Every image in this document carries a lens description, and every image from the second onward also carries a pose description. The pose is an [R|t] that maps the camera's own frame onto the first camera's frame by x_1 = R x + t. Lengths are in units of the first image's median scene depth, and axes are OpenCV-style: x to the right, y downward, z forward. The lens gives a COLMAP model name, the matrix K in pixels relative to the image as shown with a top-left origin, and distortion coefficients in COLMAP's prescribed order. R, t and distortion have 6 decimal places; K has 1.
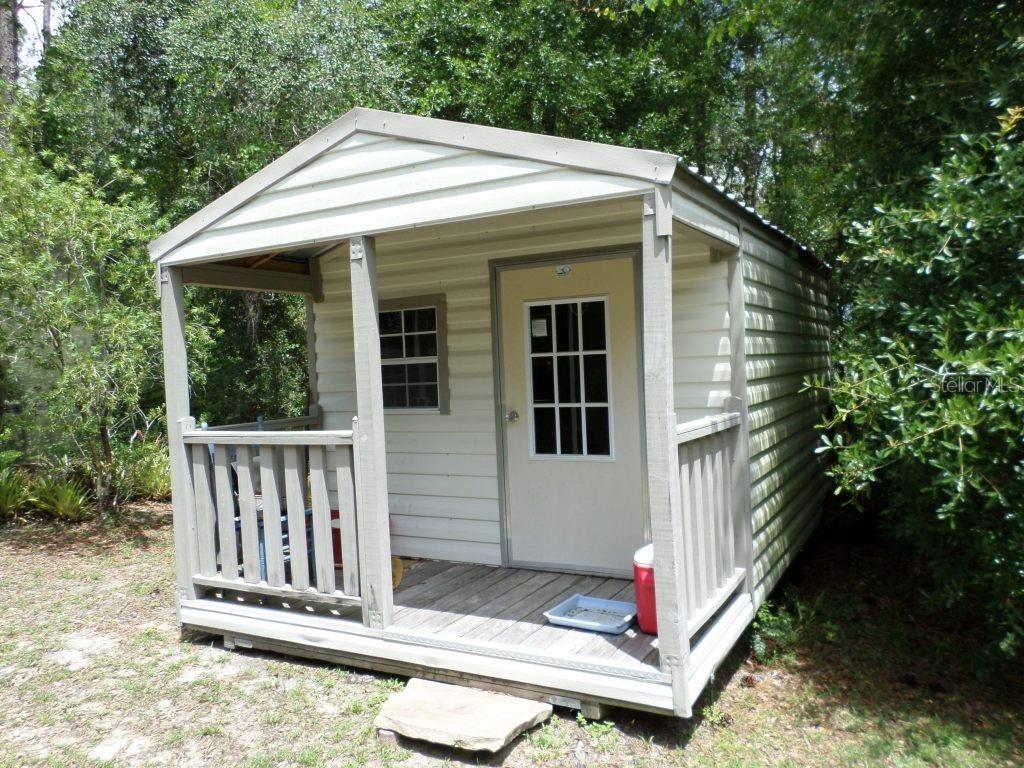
lens RADIAL K [[790.7, 0, 513.8], [0, 790.7, 384.4], [0, 0, 1]] dist [-0.009982, -0.018322]
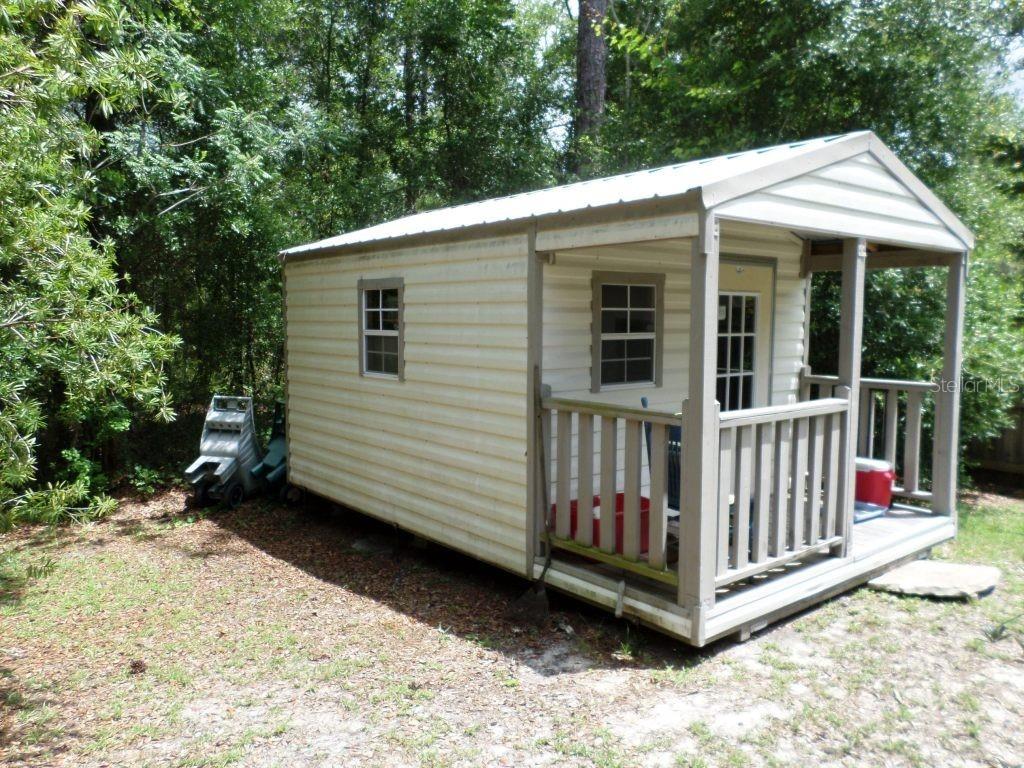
lens RADIAL K [[790.7, 0, 510.5], [0, 790.7, 383.7], [0, 0, 1]] dist [-0.009982, -0.018322]
pose [[0.374689, -0.036643, 0.926426, -1.276871], [0.007864, 0.999308, 0.036345, -0.008845], [-0.927117, -0.006333, 0.374718, 0.870703]]
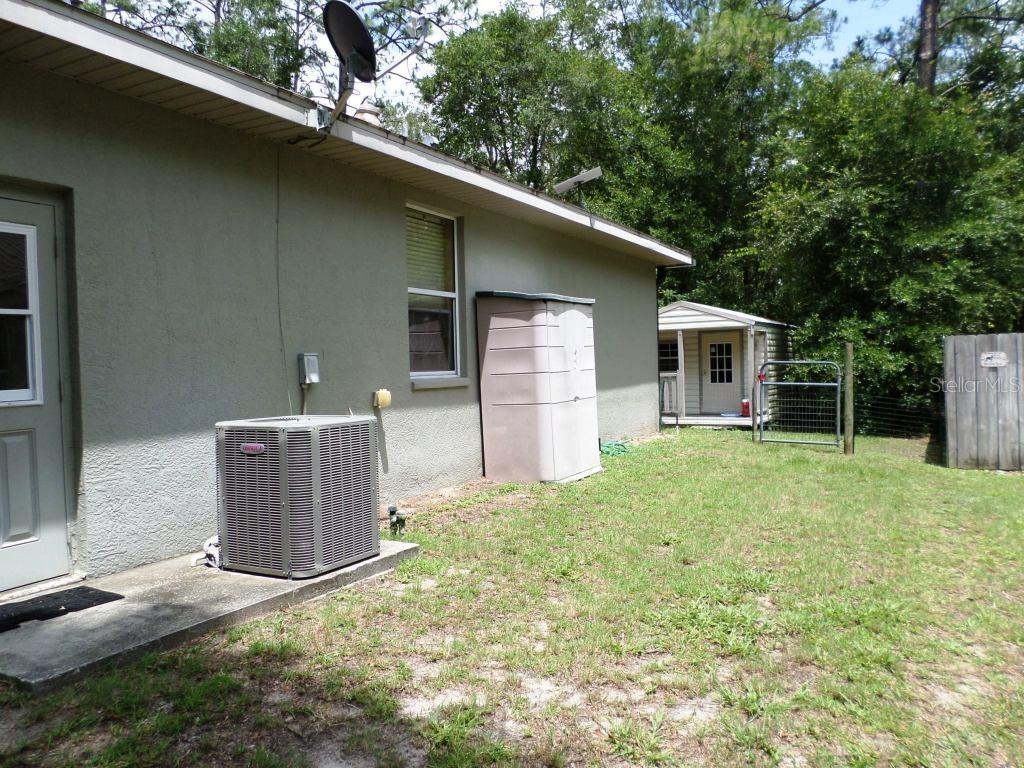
lens RADIAL K [[790.7, 0, 506.3], [0, 790.7, 384.7], [0, 0, 1]] dist [-0.009982, -0.018322]
pose [[0.999179, 0.013564, -0.038178, -0.830561], [-0.013703, 0.999900, -0.003372, 0.126057], [0.038129, 0.003892, 0.999265, -2.889163]]
